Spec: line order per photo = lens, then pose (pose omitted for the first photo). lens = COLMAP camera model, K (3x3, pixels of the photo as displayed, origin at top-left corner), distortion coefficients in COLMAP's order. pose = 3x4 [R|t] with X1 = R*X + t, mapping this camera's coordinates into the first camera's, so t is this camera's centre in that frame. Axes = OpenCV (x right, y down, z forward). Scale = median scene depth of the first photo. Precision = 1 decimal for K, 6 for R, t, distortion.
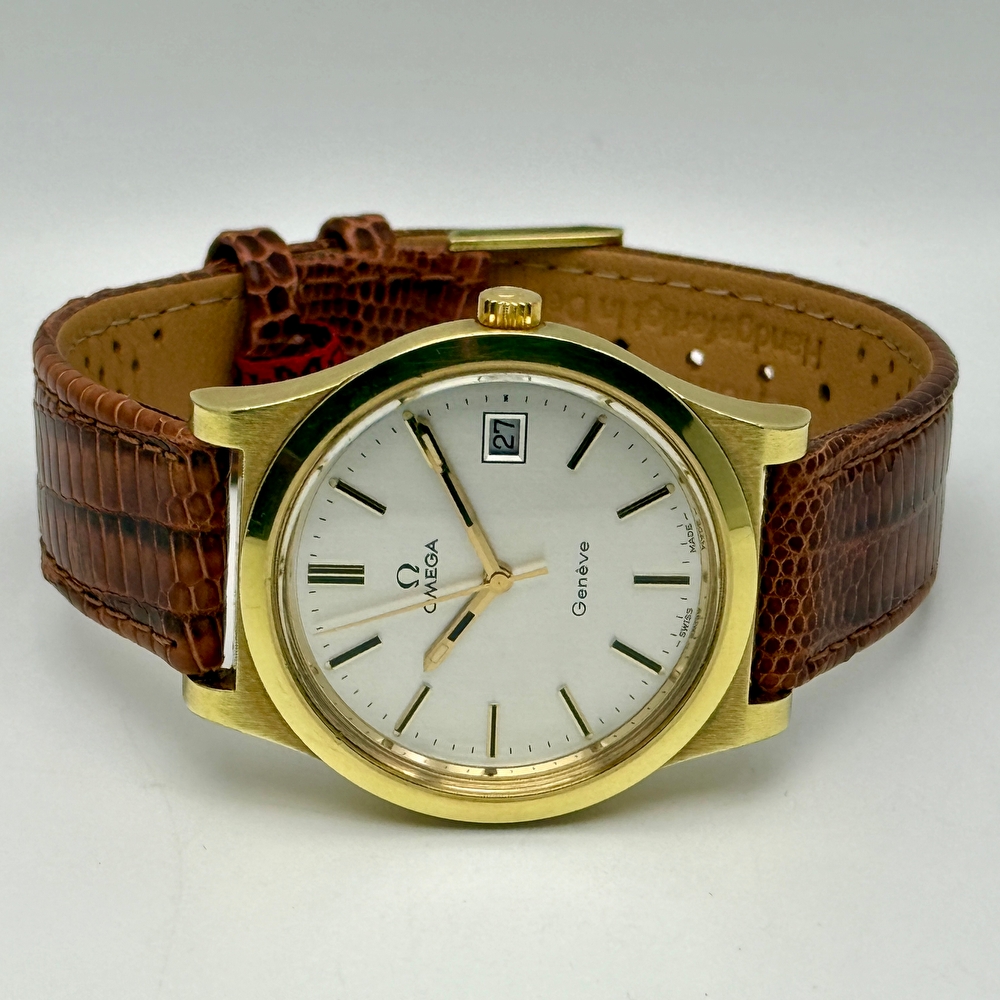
lens RADIAL K [[4529.5, 0, 491.0], [0, 4529.5, 500.6], [0, 0, 1]] dist [0.426565, 0.000000]
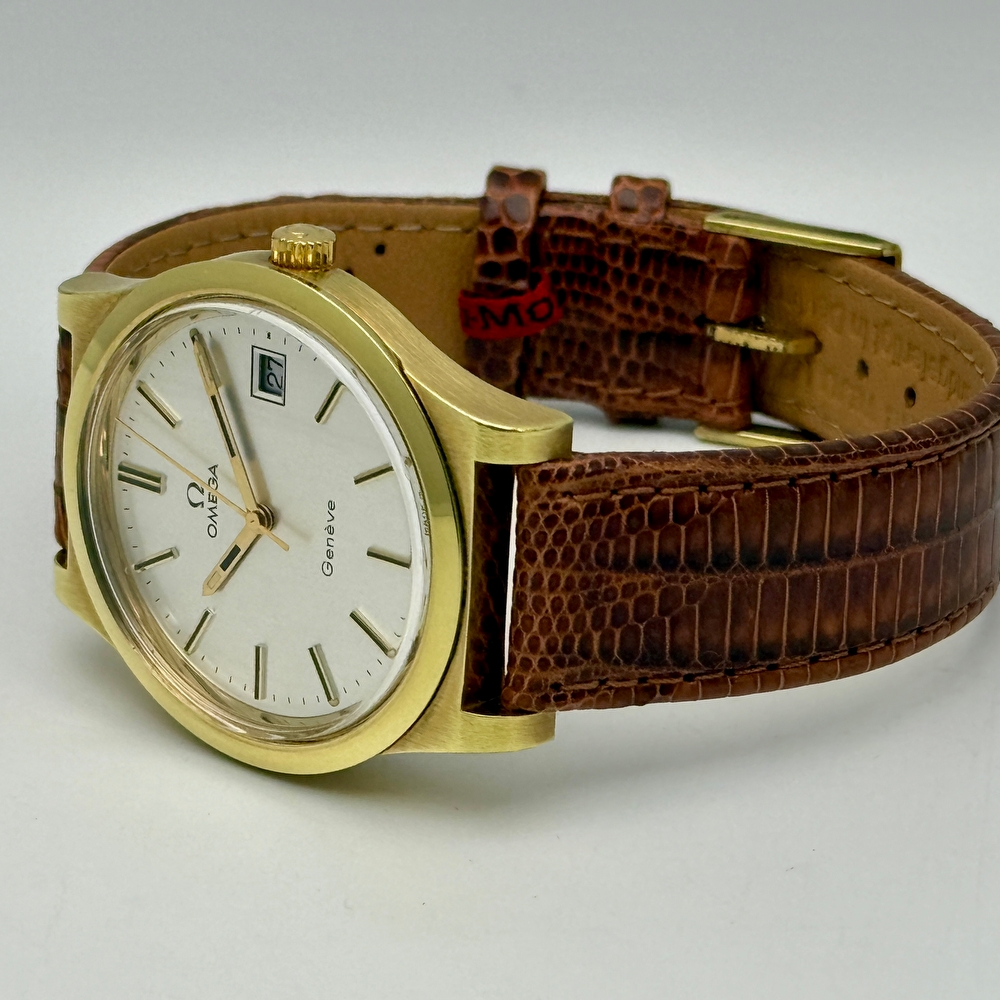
lens RADIAL K [[4529.5, 0, 505.8], [0, 4529.5, 494.5], [0, 0, 1]] dist [0.426565, 0.000000]
pose [[0.745374, 0.216183, -0.630621, 0.644984], [-0.217646, 0.973040, 0.076316, -0.072581], [0.630117, 0.080369, 0.772330, 0.270116]]
